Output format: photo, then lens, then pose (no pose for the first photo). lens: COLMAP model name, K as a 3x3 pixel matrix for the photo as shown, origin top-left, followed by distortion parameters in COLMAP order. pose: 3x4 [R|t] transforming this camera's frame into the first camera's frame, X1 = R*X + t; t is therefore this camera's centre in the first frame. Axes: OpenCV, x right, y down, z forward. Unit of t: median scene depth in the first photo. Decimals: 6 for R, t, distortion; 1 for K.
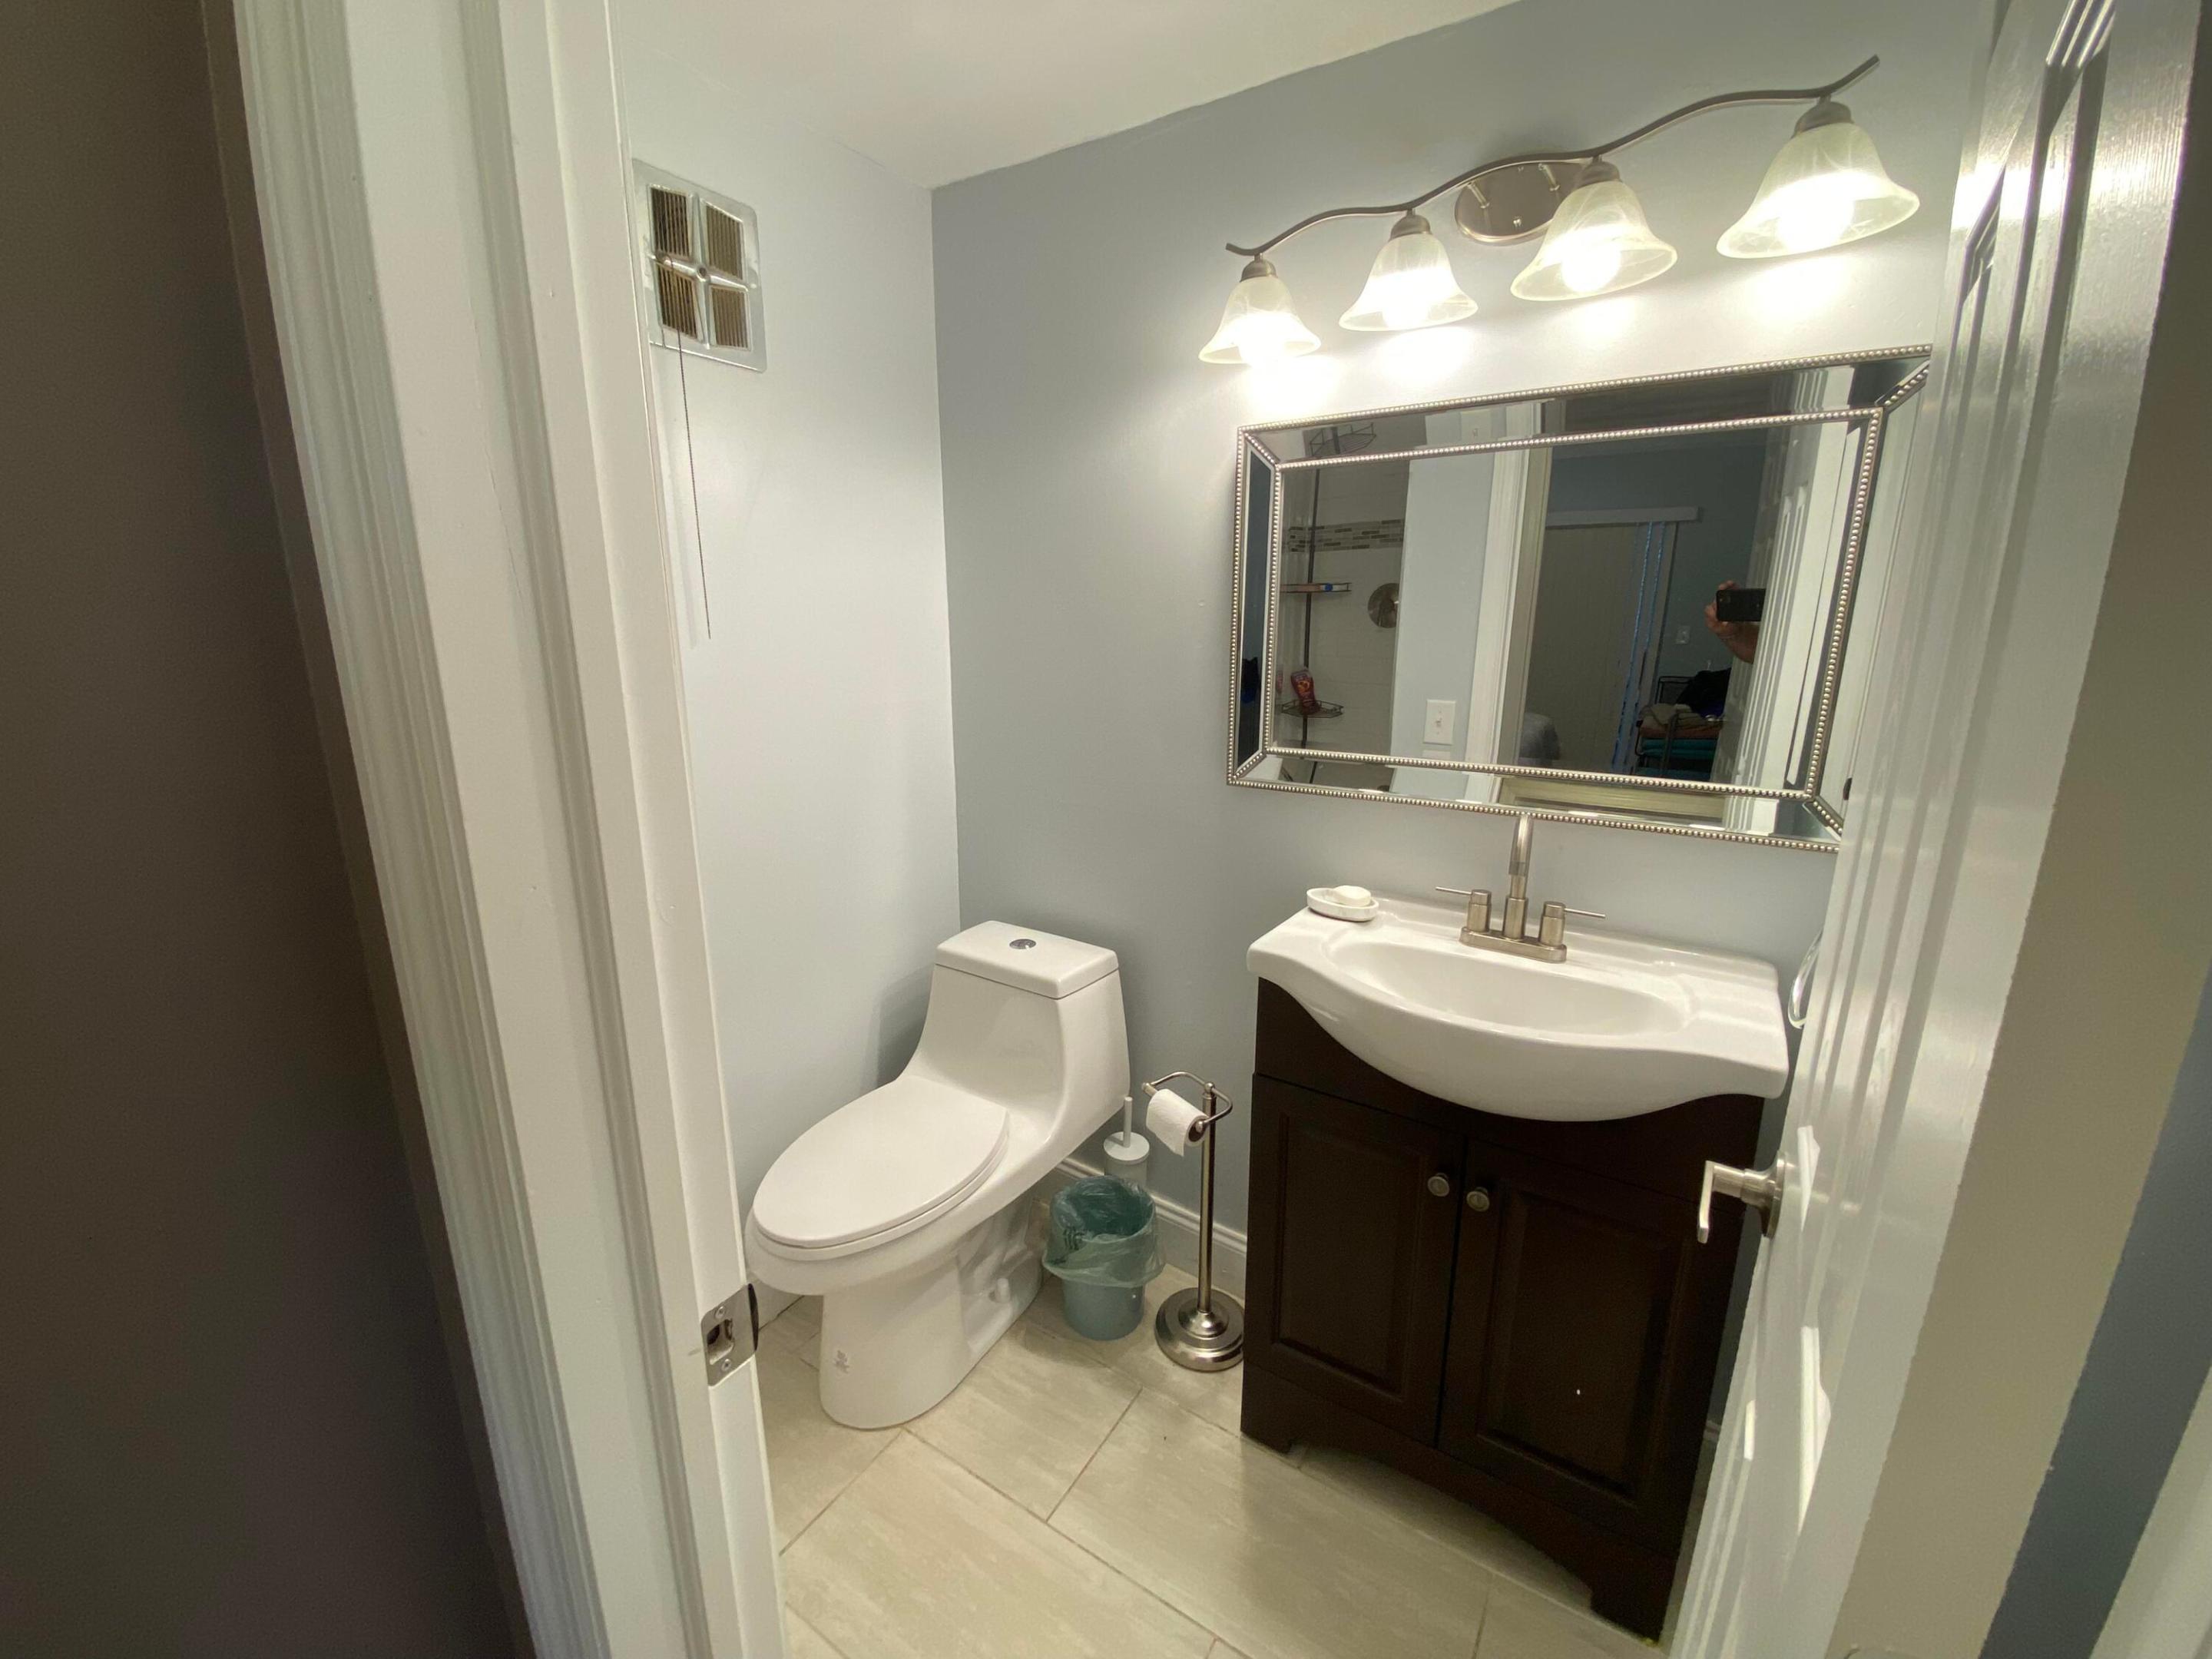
lens RADIAL K [[889.4, 0, 1092.2], [0, 889.4, 835.2], [0, 0, 1]] dist [0.017955, -0.022810]
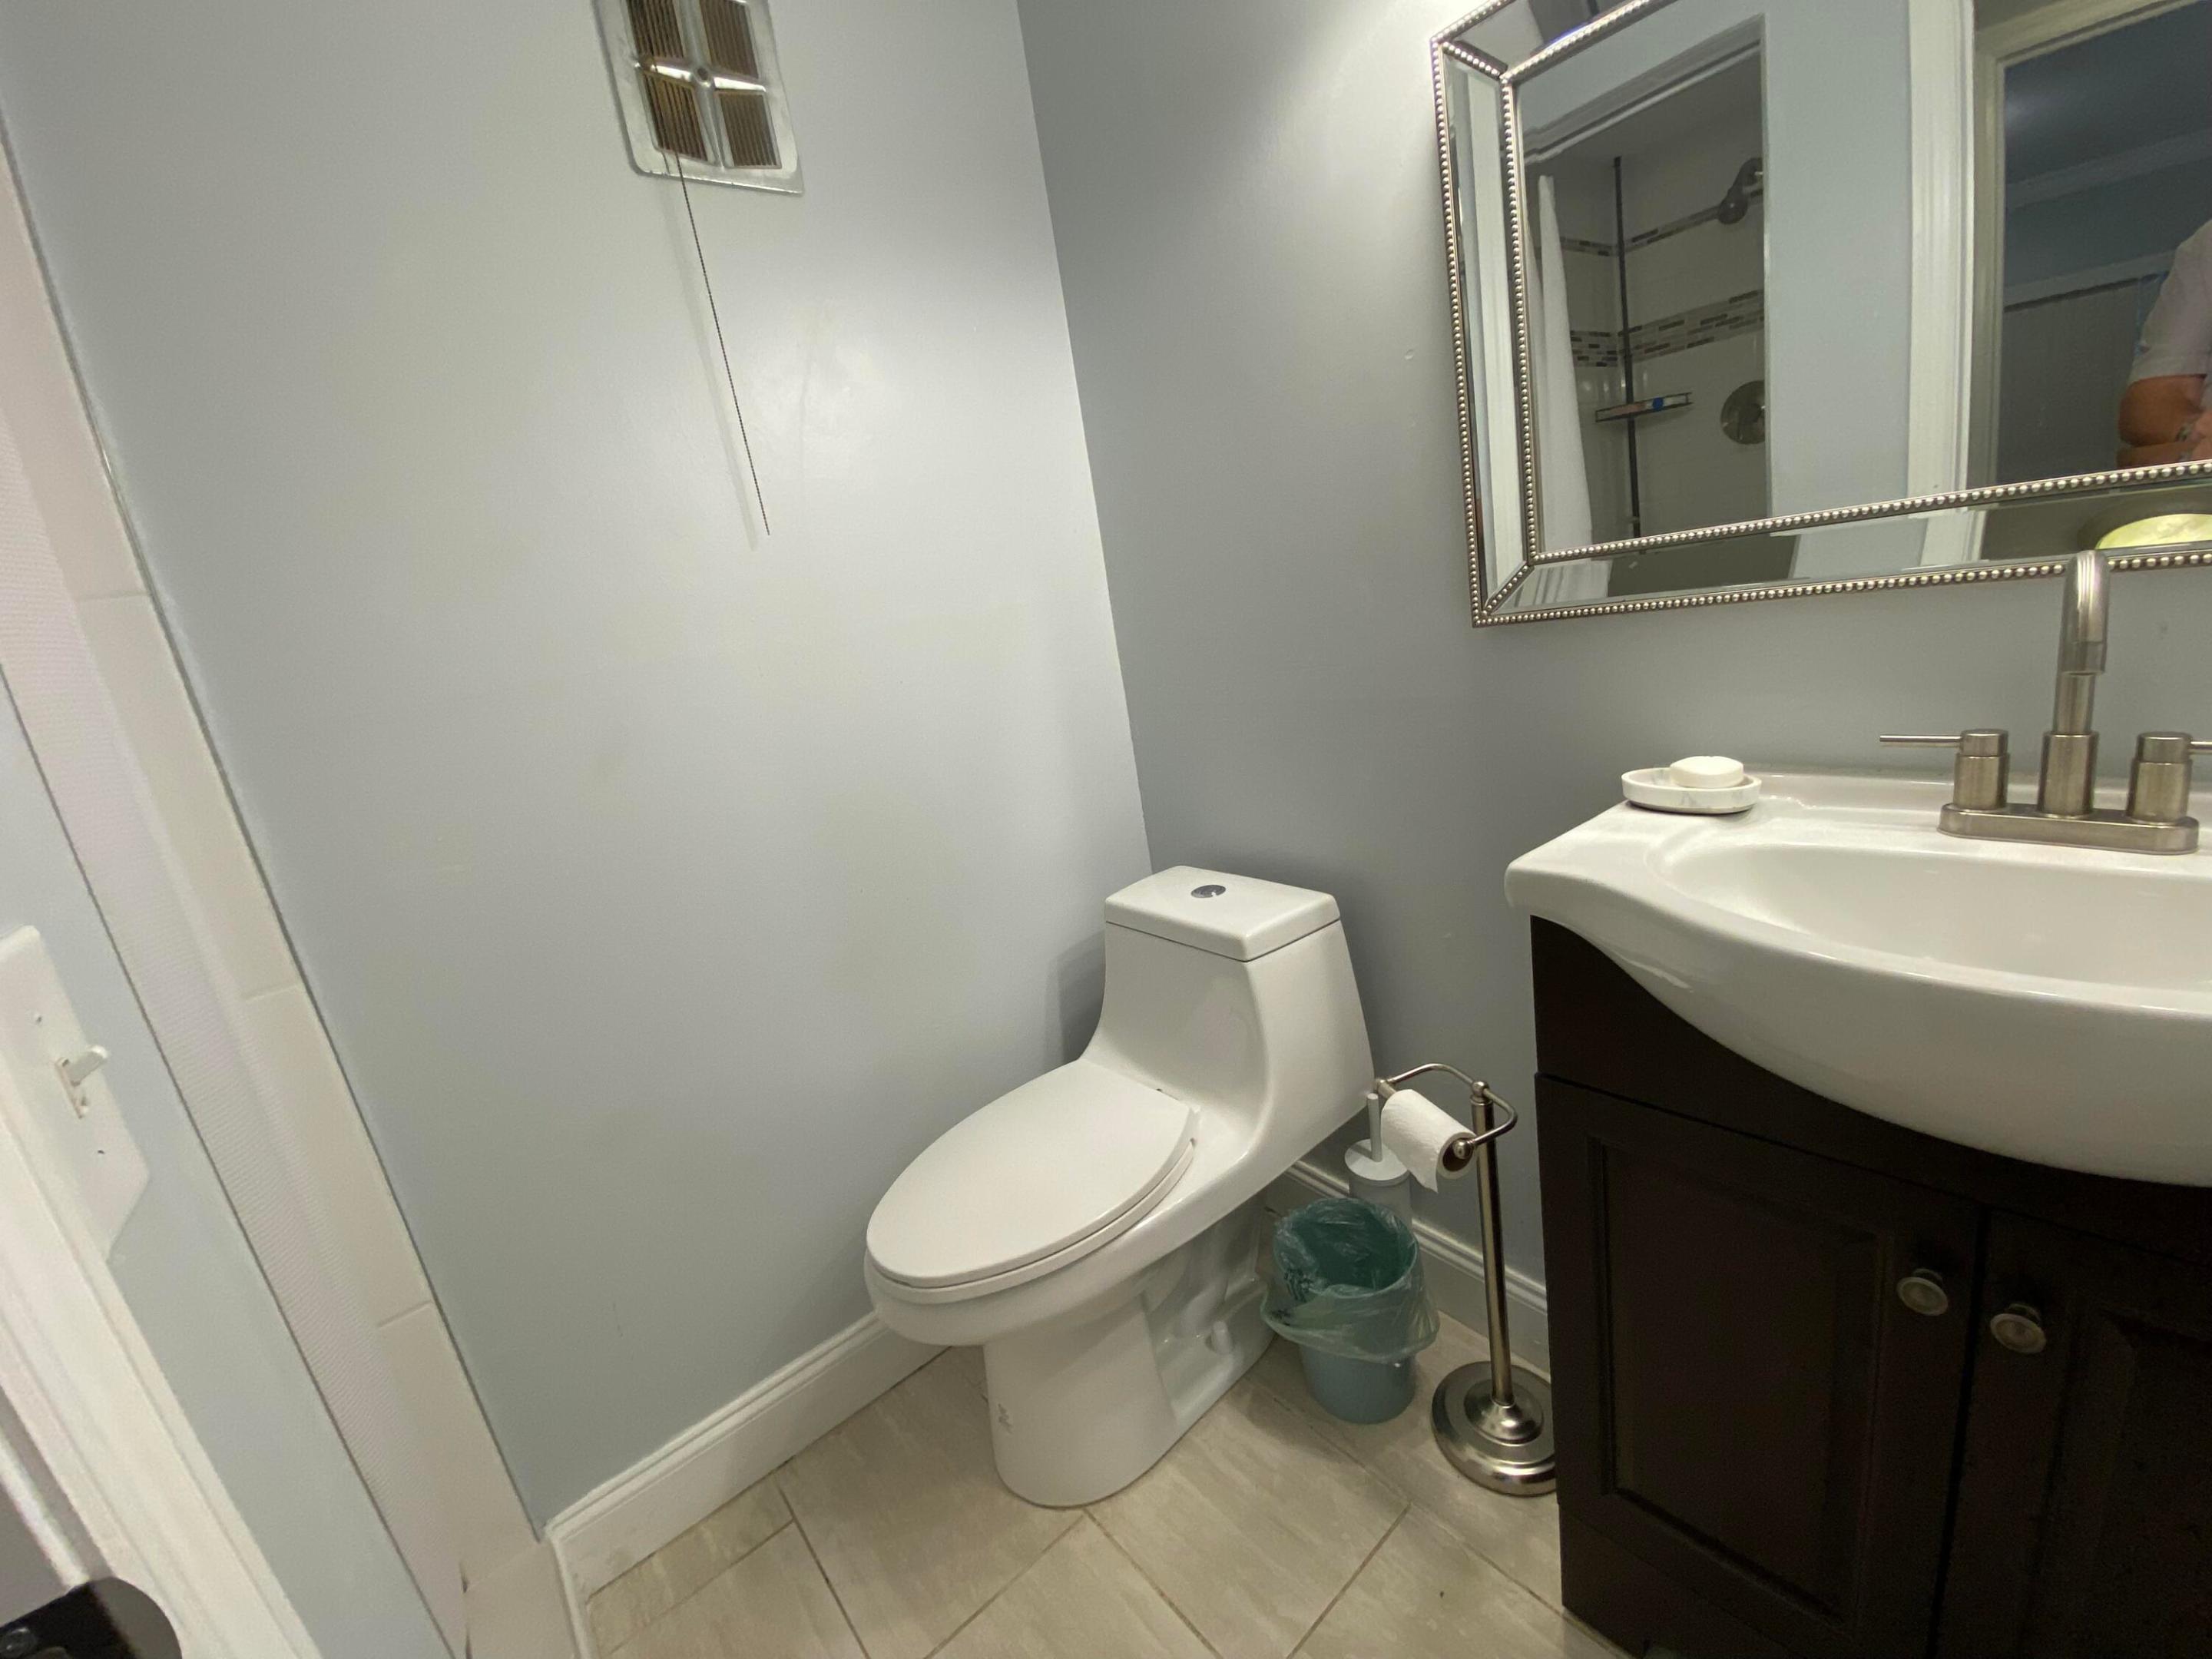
lens RADIAL K [[889.4, 0, 1092.2], [0, 889.4, 835.2], [0, 0, 1]] dist [0.017955, -0.022810]
pose [[0.941097, -0.074156, -0.329905, 0.091692], [0.085069, 0.996199, 0.018744, 0.057565], [0.327261, -0.045704, 0.943828, 0.279723]]
